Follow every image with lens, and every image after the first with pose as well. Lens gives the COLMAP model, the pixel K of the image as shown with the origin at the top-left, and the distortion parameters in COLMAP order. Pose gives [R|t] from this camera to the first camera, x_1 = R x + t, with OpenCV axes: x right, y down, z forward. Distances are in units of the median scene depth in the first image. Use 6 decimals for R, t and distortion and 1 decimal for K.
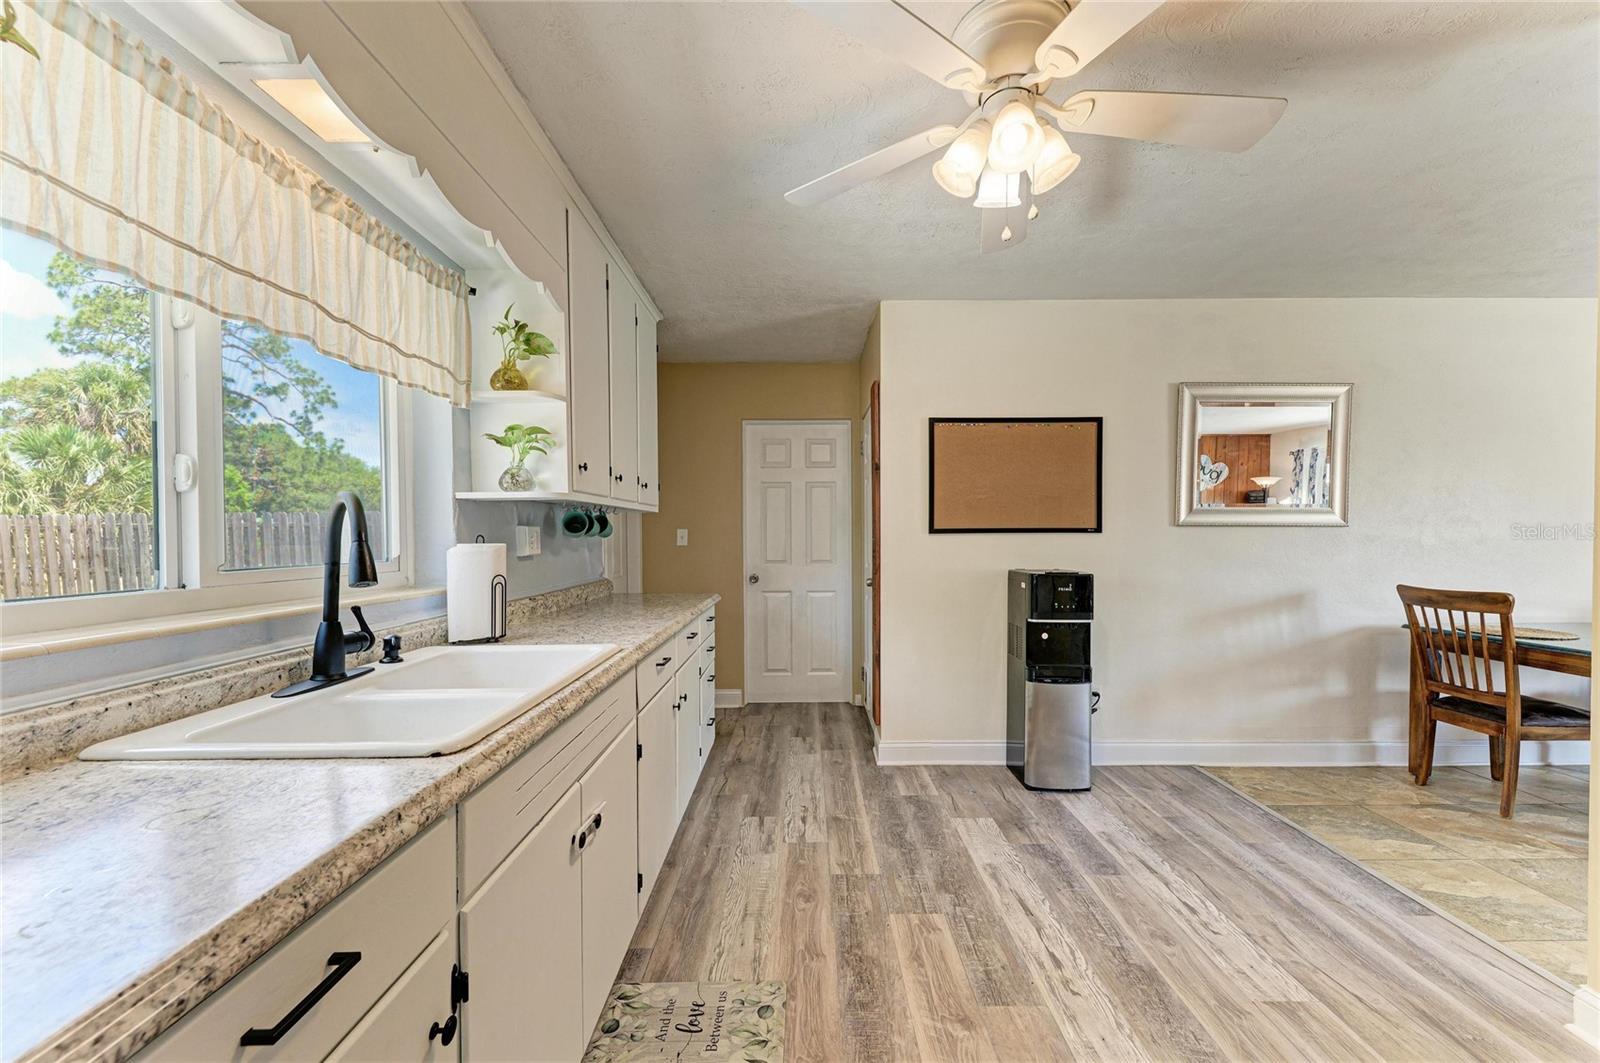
lens RADIAL K [[587.8, 0, 815.3], [0, 587.8, 538.6], [0, 0, 1]] dist [0.013885, -0.004949]
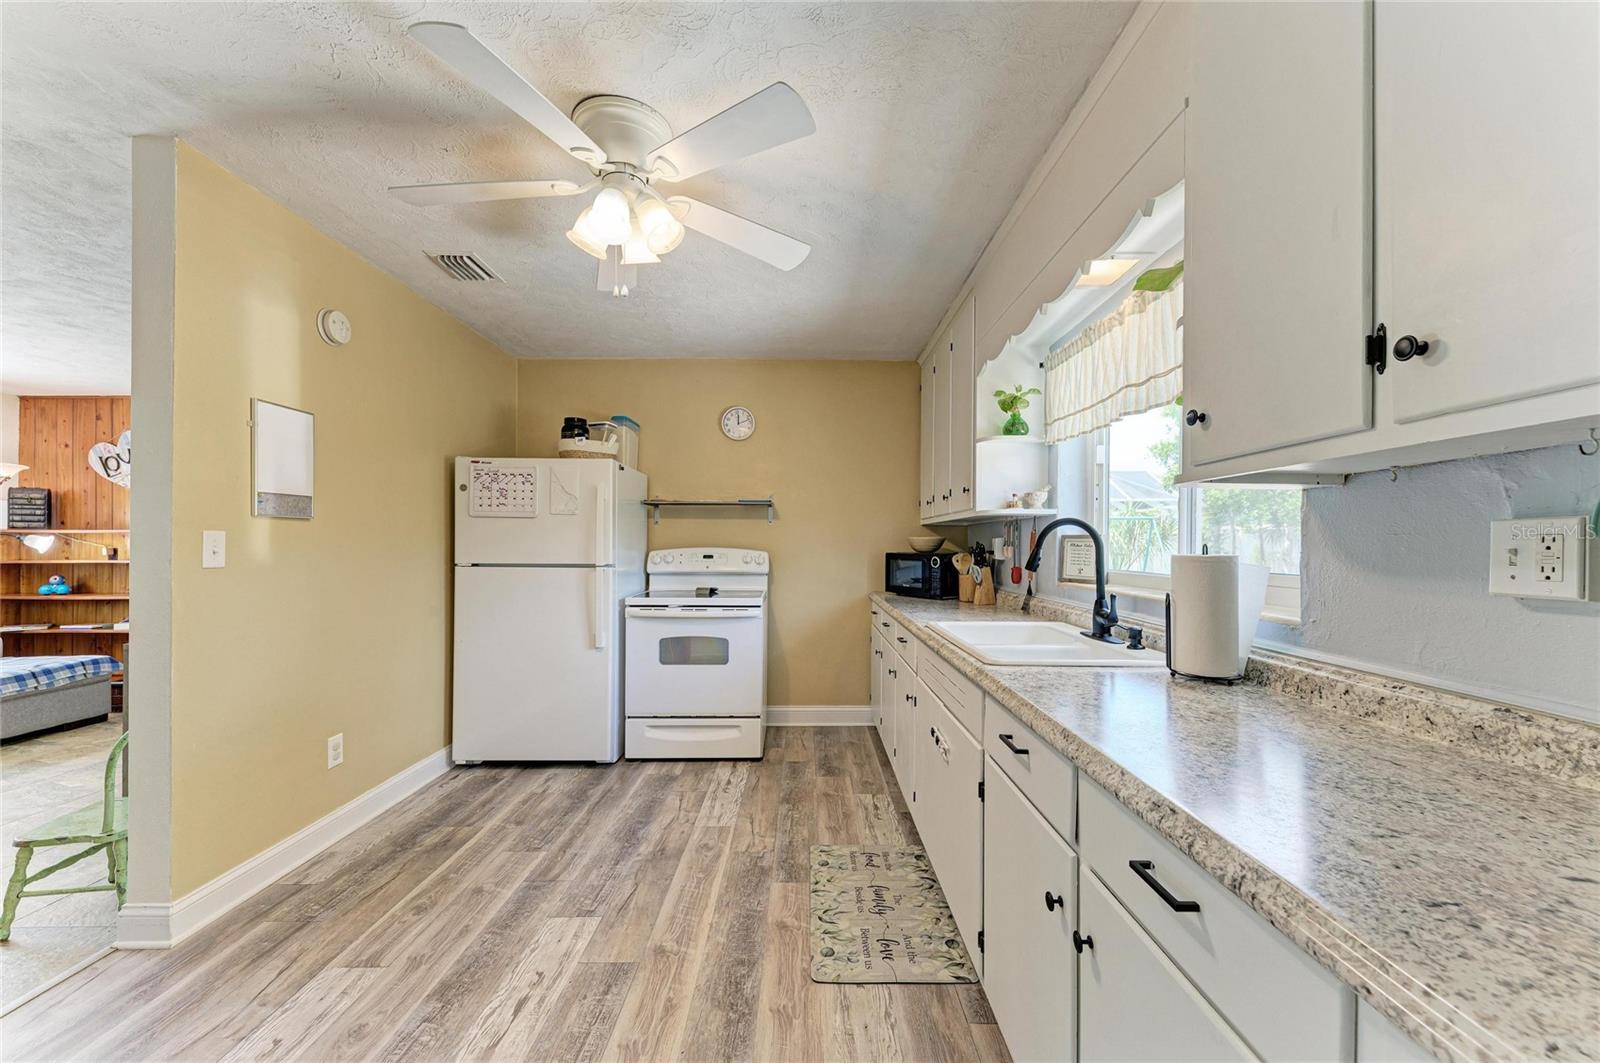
lens RADIAL K [[612.5, 0, 812.1], [0, 612.5, 543.6], [0, 0, 1]] dist [0.016020, -0.005484]
pose [[-0.999986, 0.000584, 0.005193, -0.049666], [0.000598, 0.999996, 0.002798, -0.007825], [-0.005192, 0.002801, -0.999983, 1.825494]]
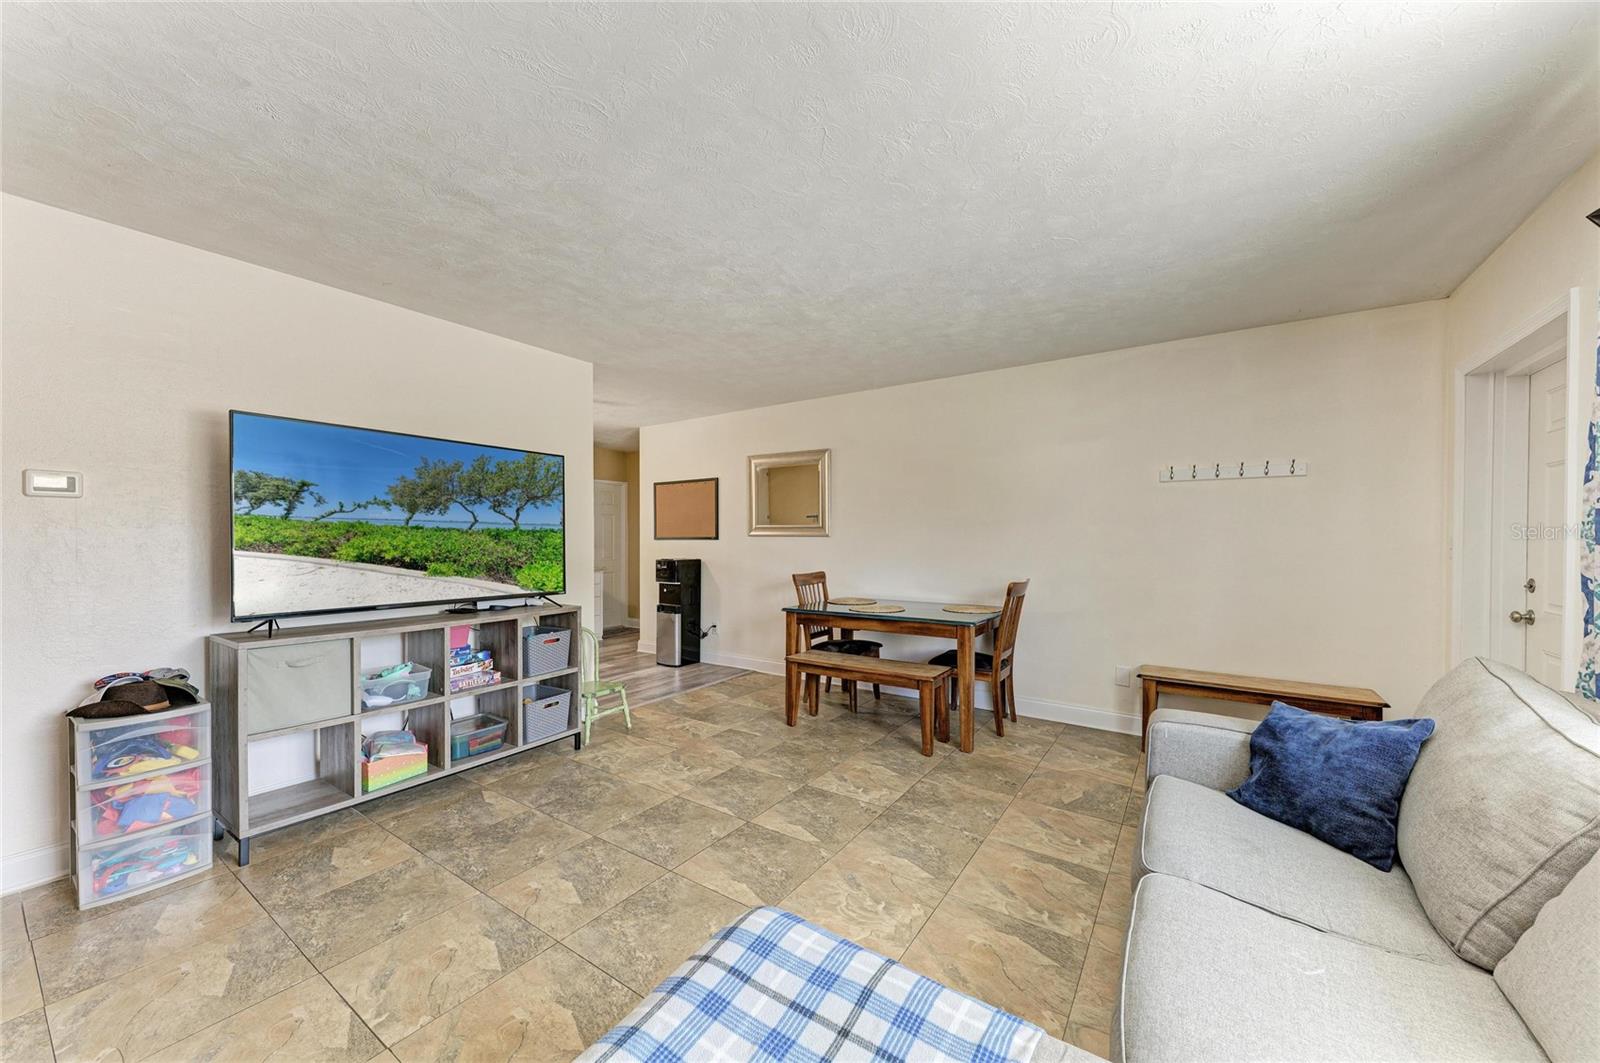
lens RADIAL K [[578.0, 0, 805.2], [0, 578.0, 534.6], [0, 0, 1]] dist [0.020937, 0.000077]
pose [[0.811616, -0.000643, -0.584191, 3.085268], [-0.005370, 0.999949, -0.008561, -0.020738], [0.584167, 0.010085, 0.811571, -0.568379]]
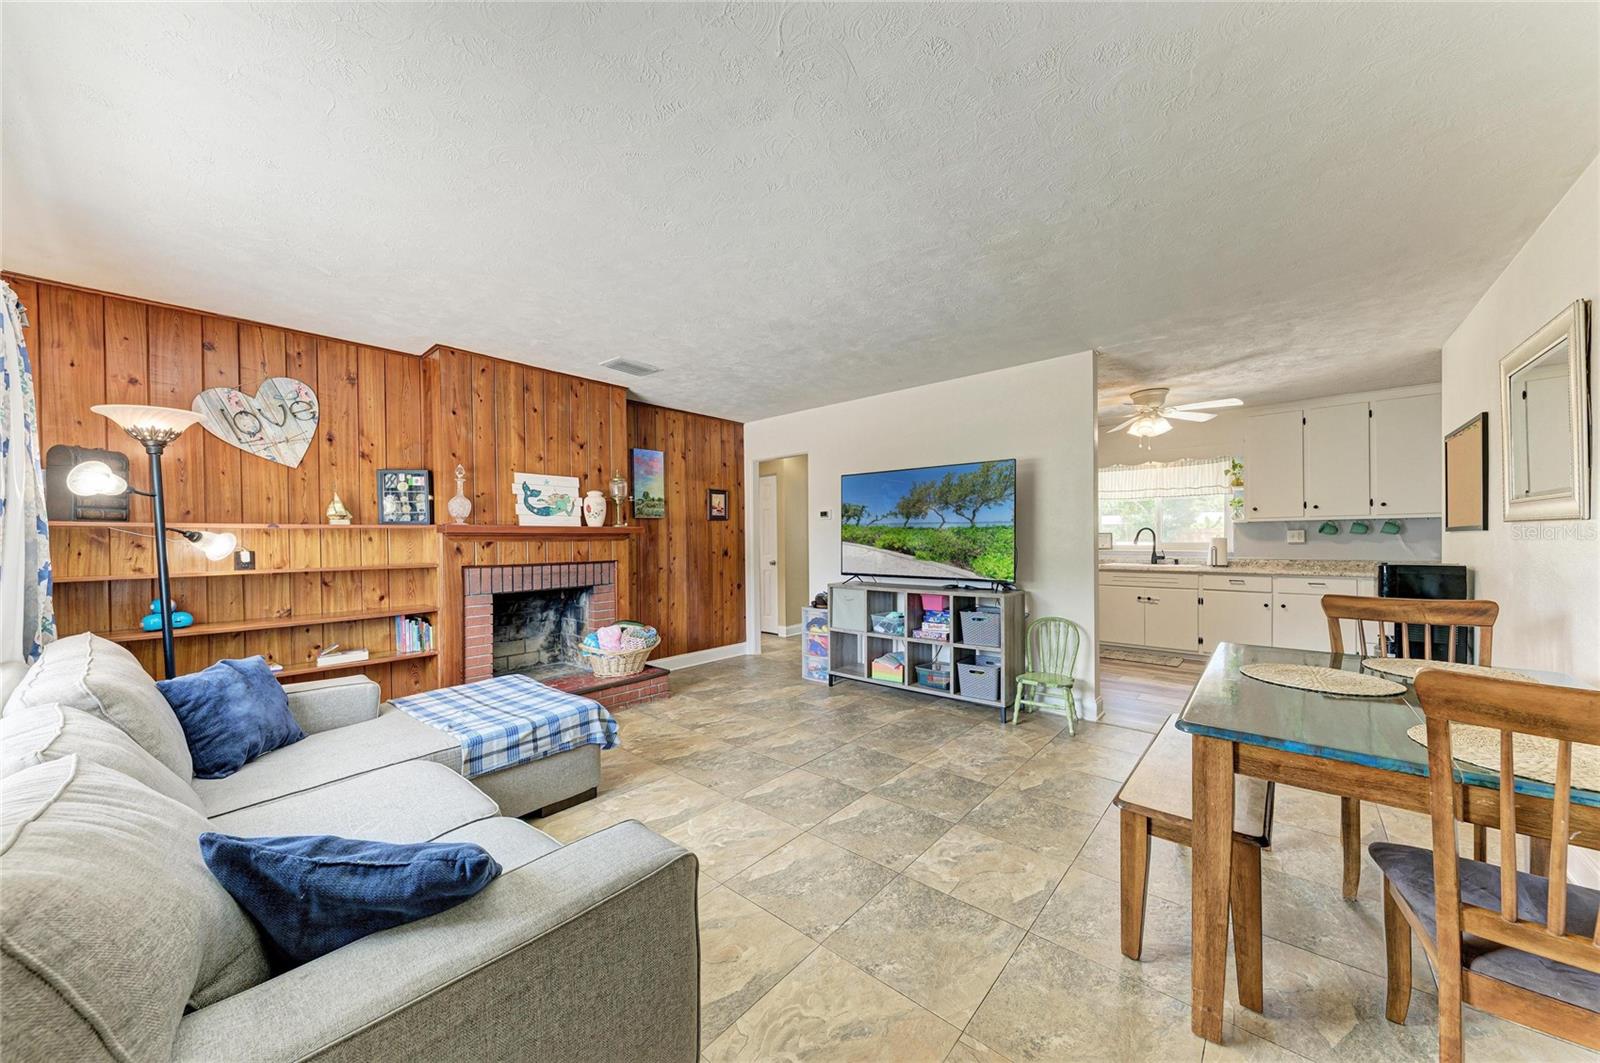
lens RADIAL K [[550.2, 0, 812.5], [0, 550.2, 538.6], [0, 0, 1]] dist [0.017866, -0.000007]
pose [[-0.668318, 0.007768, -0.743835, 3.330918], [0.007077, 0.999967, 0.004084, -0.014985], [0.743842, -0.002534, -0.668351, 1.392650]]
